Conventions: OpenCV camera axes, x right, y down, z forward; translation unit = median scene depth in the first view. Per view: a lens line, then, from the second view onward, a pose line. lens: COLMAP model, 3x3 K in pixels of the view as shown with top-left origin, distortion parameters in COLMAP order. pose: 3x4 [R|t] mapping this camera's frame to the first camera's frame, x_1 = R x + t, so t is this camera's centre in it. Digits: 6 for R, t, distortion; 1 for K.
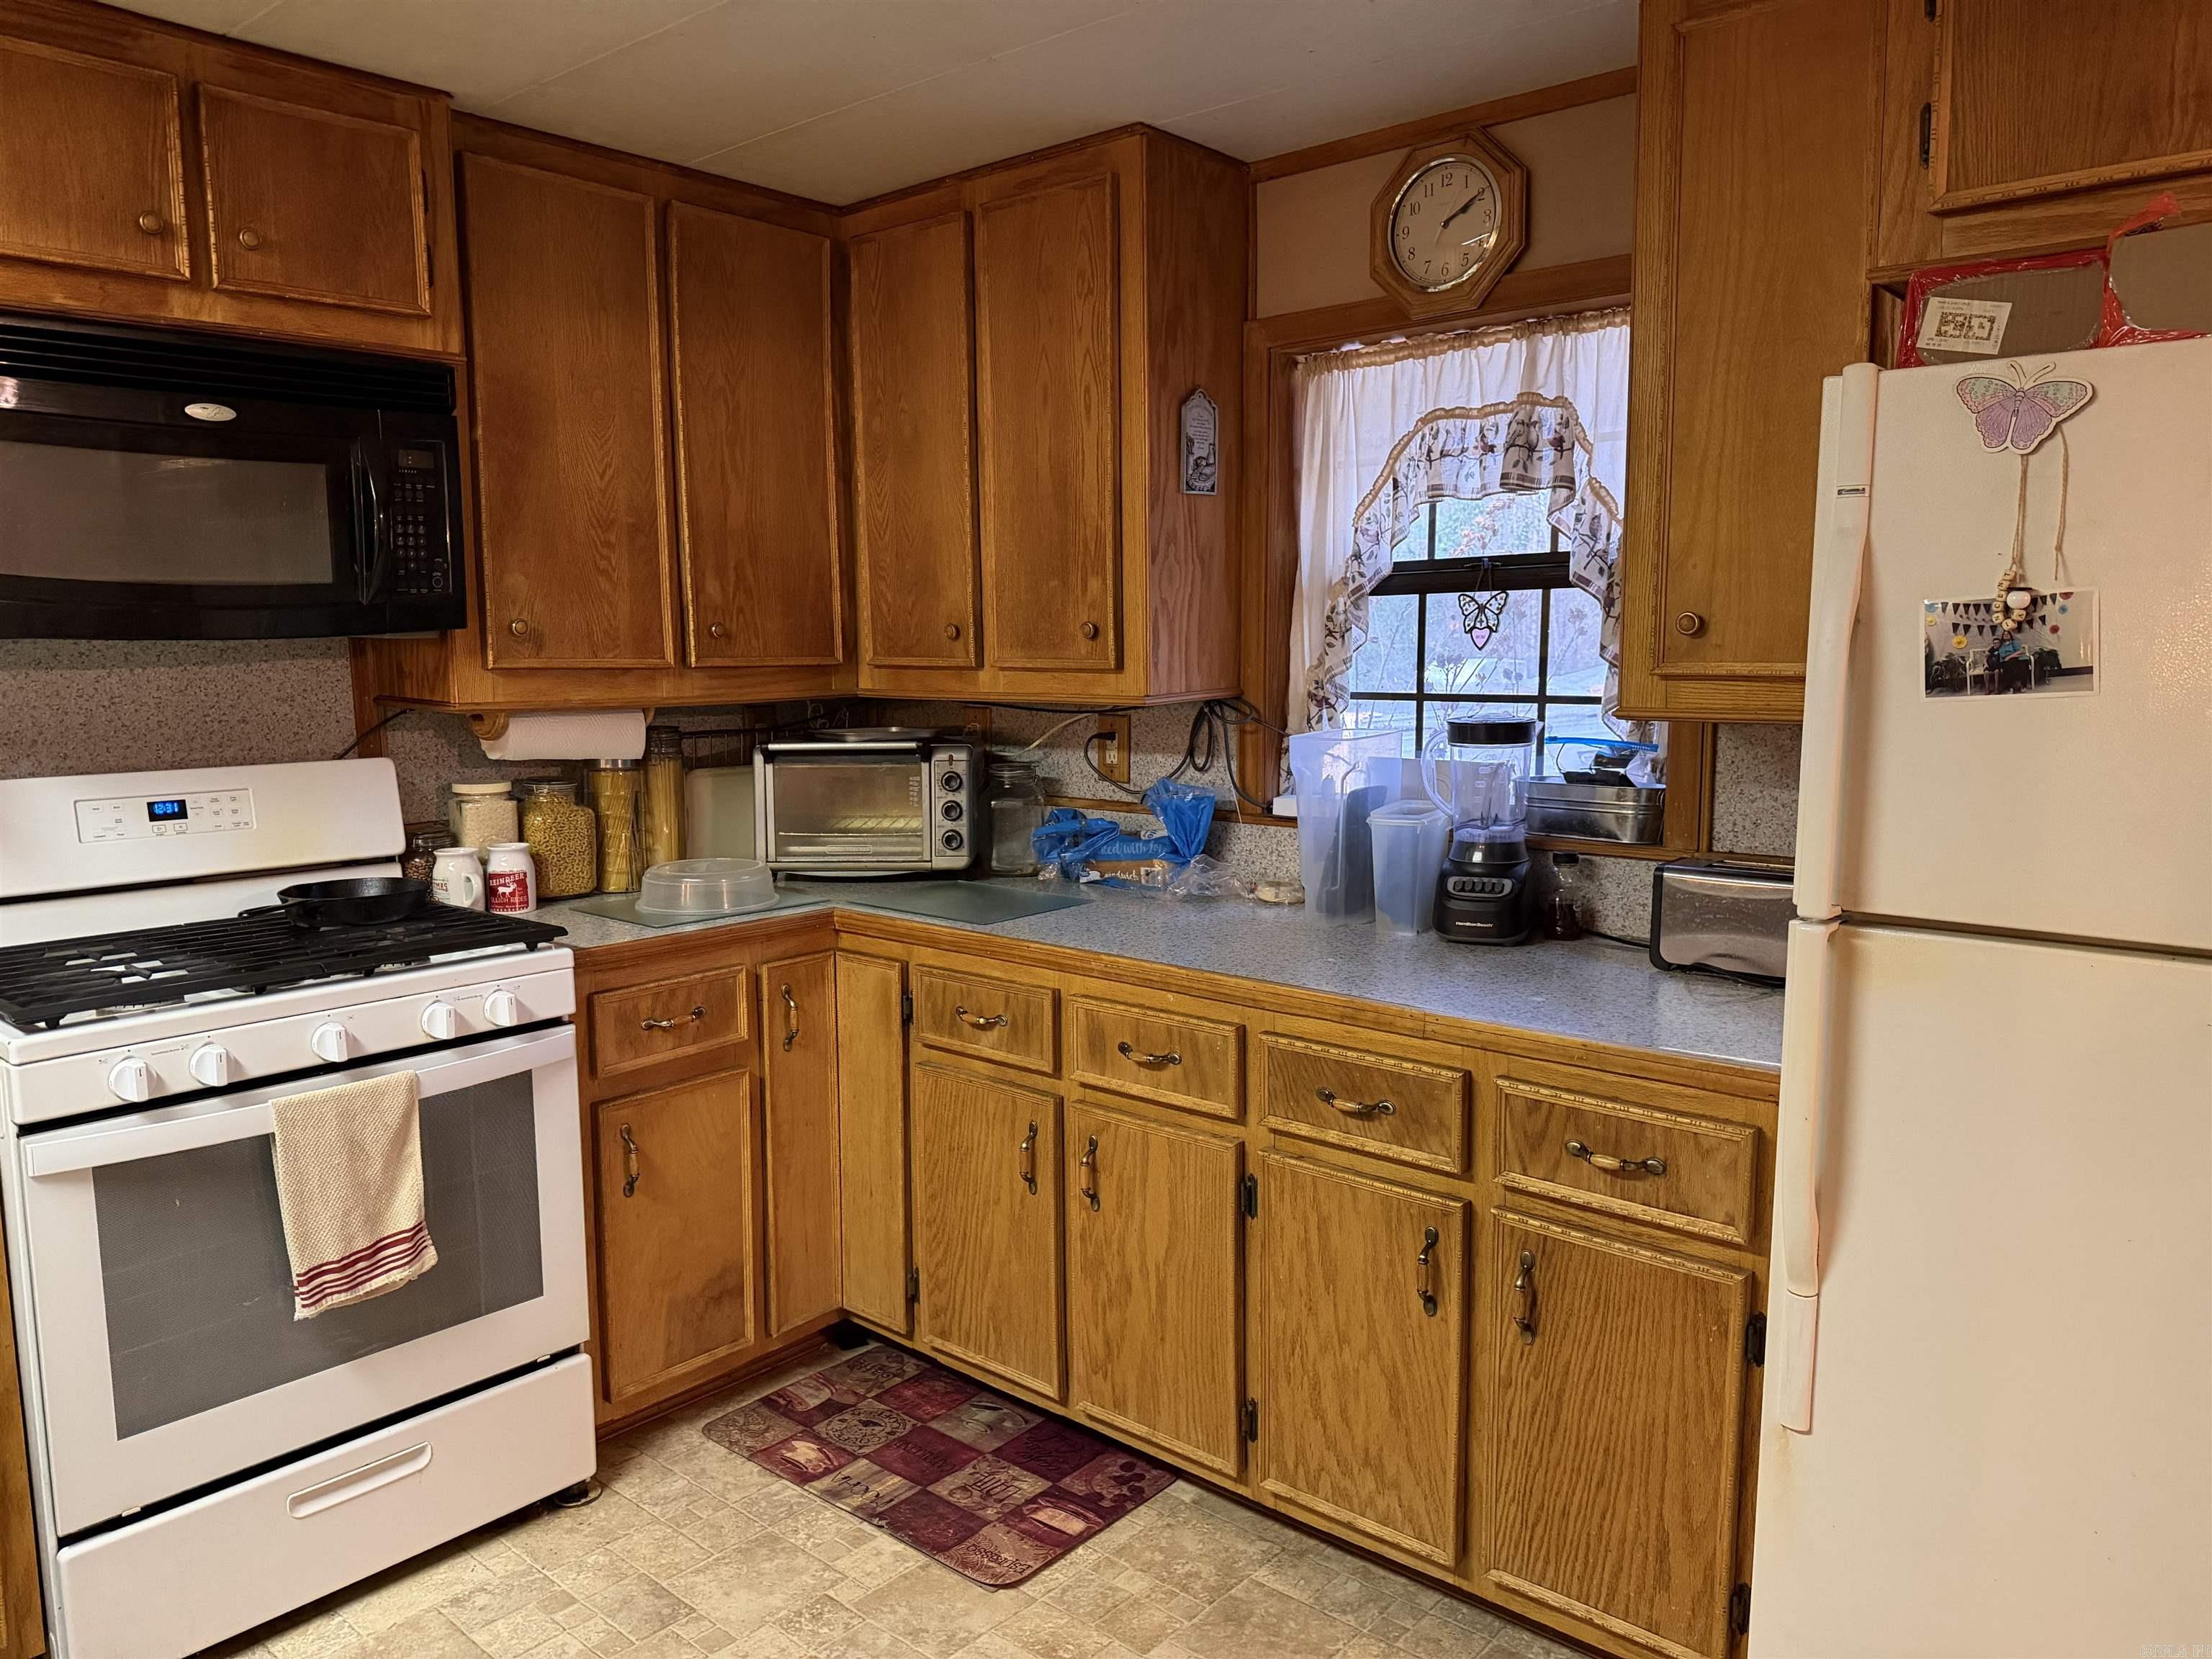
lens RADIAL K [[1555.4, 0, 1117.5], [0, 1555.4, 845.4], [0, 0, 1]] dist [0.074229, -0.097061]
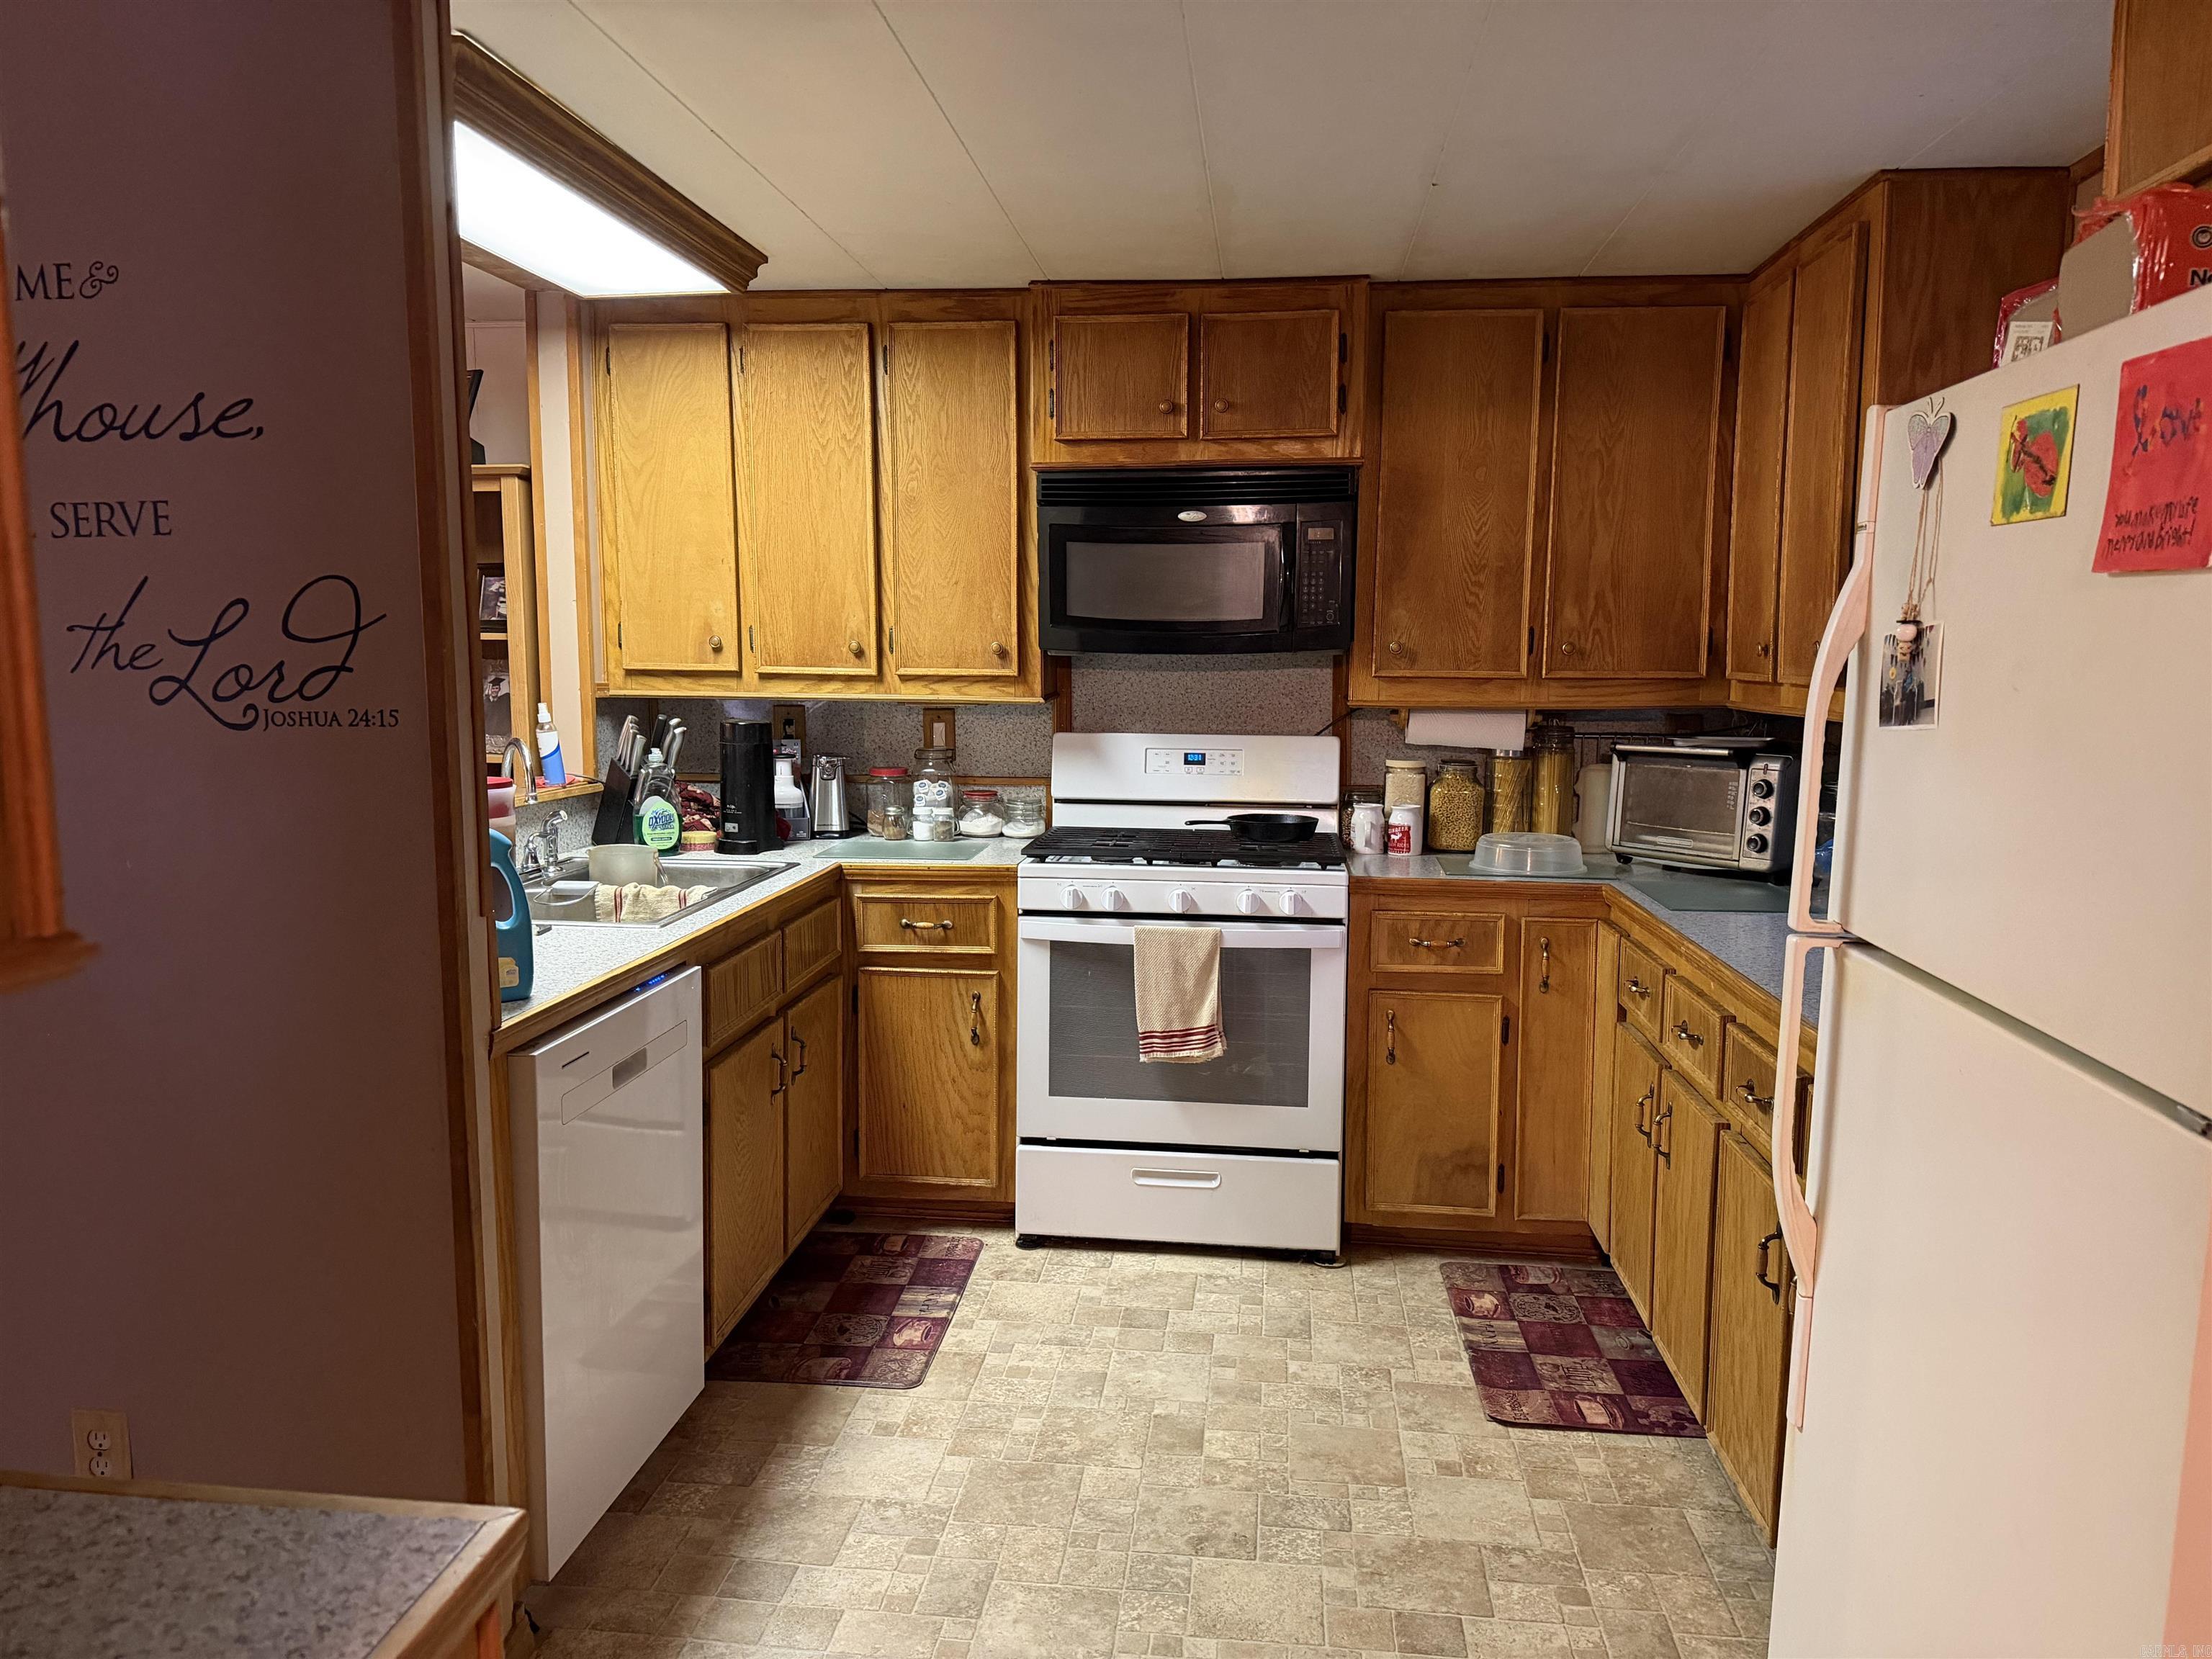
lens RADIAL K [[1555.4, 0, 1095.1], [0, 1555.4, 848.7], [0, 0, 1]] dist [0.074229, -0.097061]
pose [[0.569717, 0.113495, -0.813966, 0.624834], [-0.118939, 0.991378, 0.054984, -0.005848], [0.813189, 0.065486, 0.578304, -0.004675]]
